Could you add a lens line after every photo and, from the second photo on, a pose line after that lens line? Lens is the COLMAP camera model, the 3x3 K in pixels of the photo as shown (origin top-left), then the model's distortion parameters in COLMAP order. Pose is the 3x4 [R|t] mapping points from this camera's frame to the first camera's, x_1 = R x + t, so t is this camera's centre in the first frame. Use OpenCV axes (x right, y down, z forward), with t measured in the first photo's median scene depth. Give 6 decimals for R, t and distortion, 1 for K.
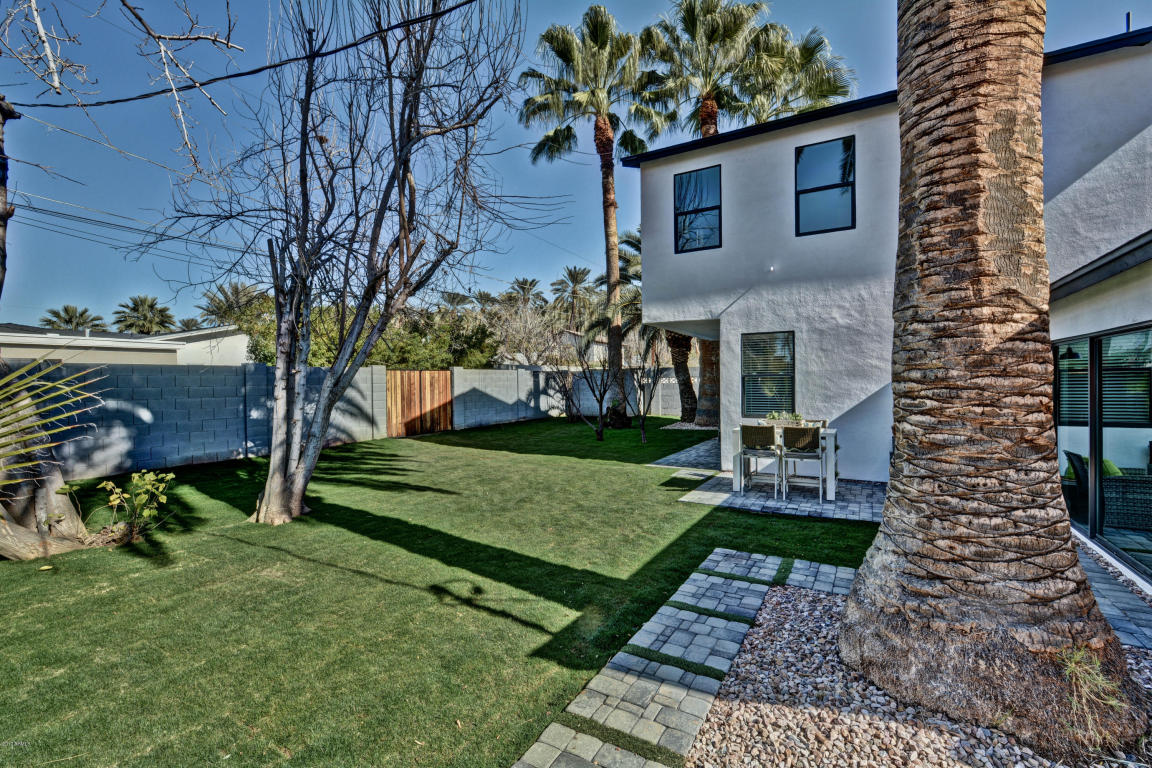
lens RADIAL K [[504.9, 0, 584.4], [0, 504.9, 386.5], [0, 0, 1]] dist [-0.000388, -0.003167]
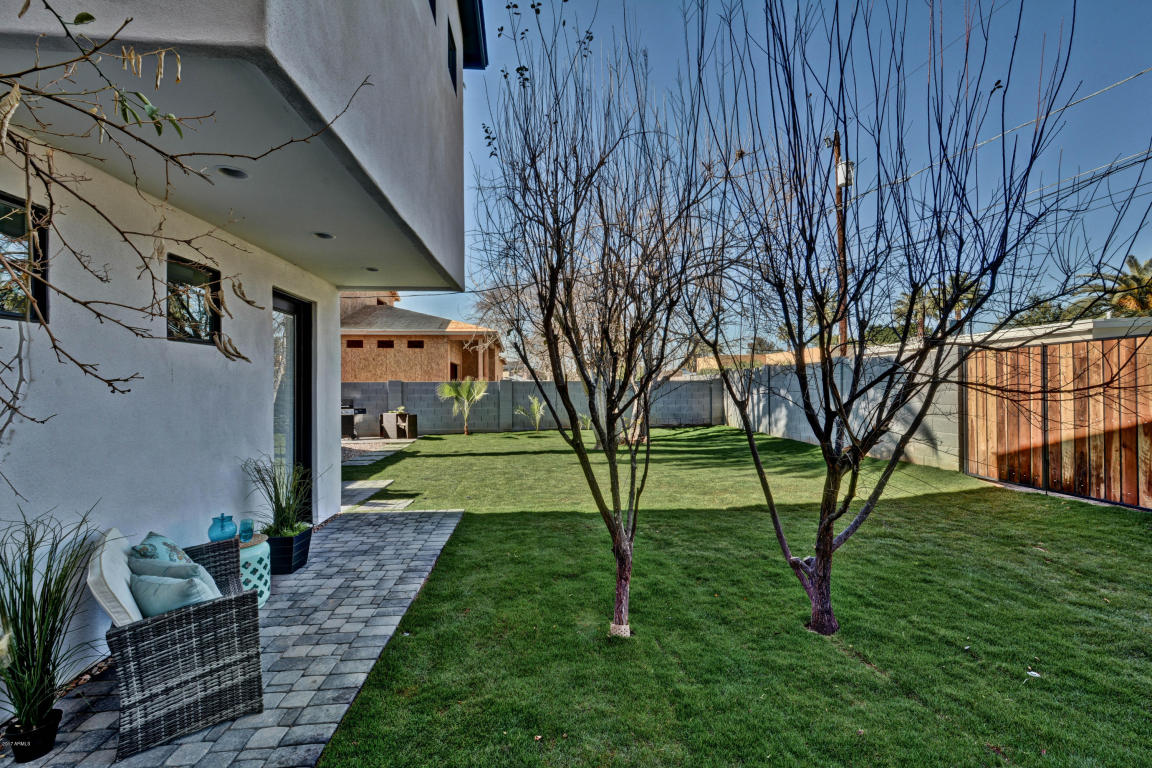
lens RADIAL K [[504.9, 0, 586.9], [0, 504.9, 387.4], [0, 0, 1]] dist [-0.000388, -0.003167]
pose [[-0.816229, 0.015080, -0.577532, 0.667074], [0.010179, 0.999879, 0.011723, -0.008393], [0.577639, 0.003690, -0.816284, 2.911466]]
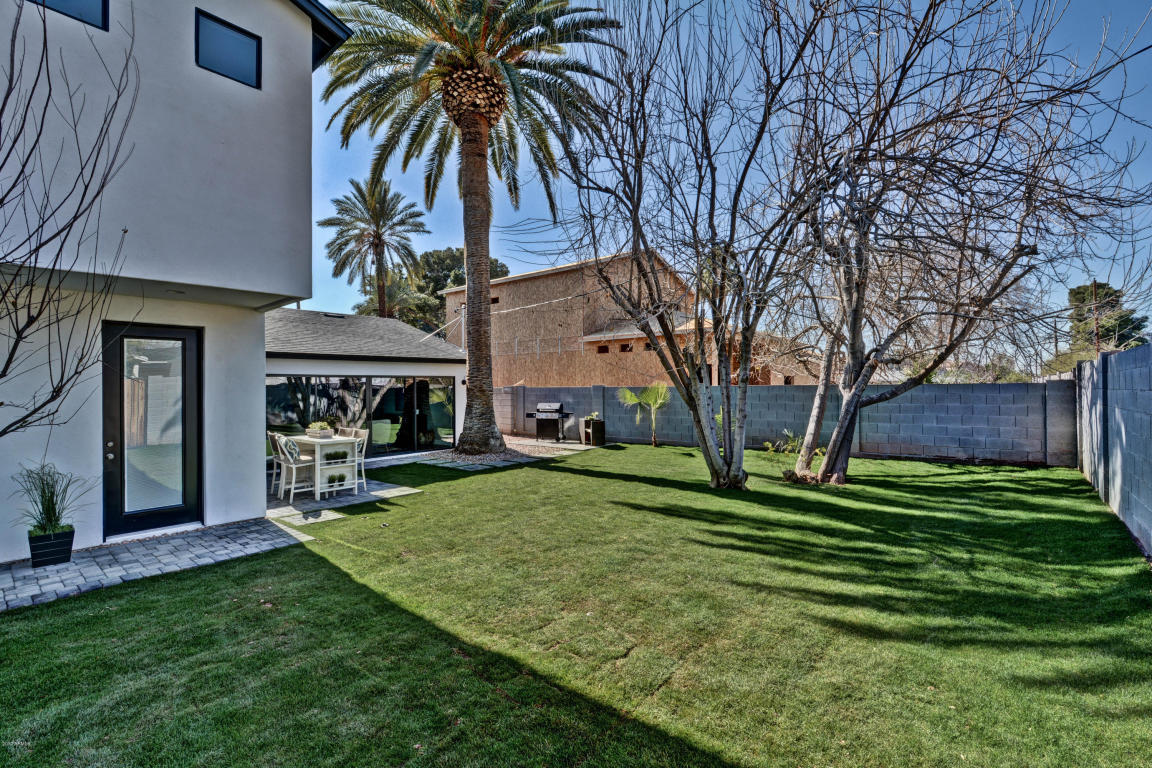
lens RADIAL K [[504.9, 0, 587.4], [0, 504.9, 378.8], [0, 0, 1]] dist [-0.000388, -0.003167]
pose [[-0.985626, 0.019201, 0.167850, -0.559053], [0.017389, 0.999774, -0.012260, -0.028836], [-0.168047, -0.009165, -0.985736, 2.737287]]
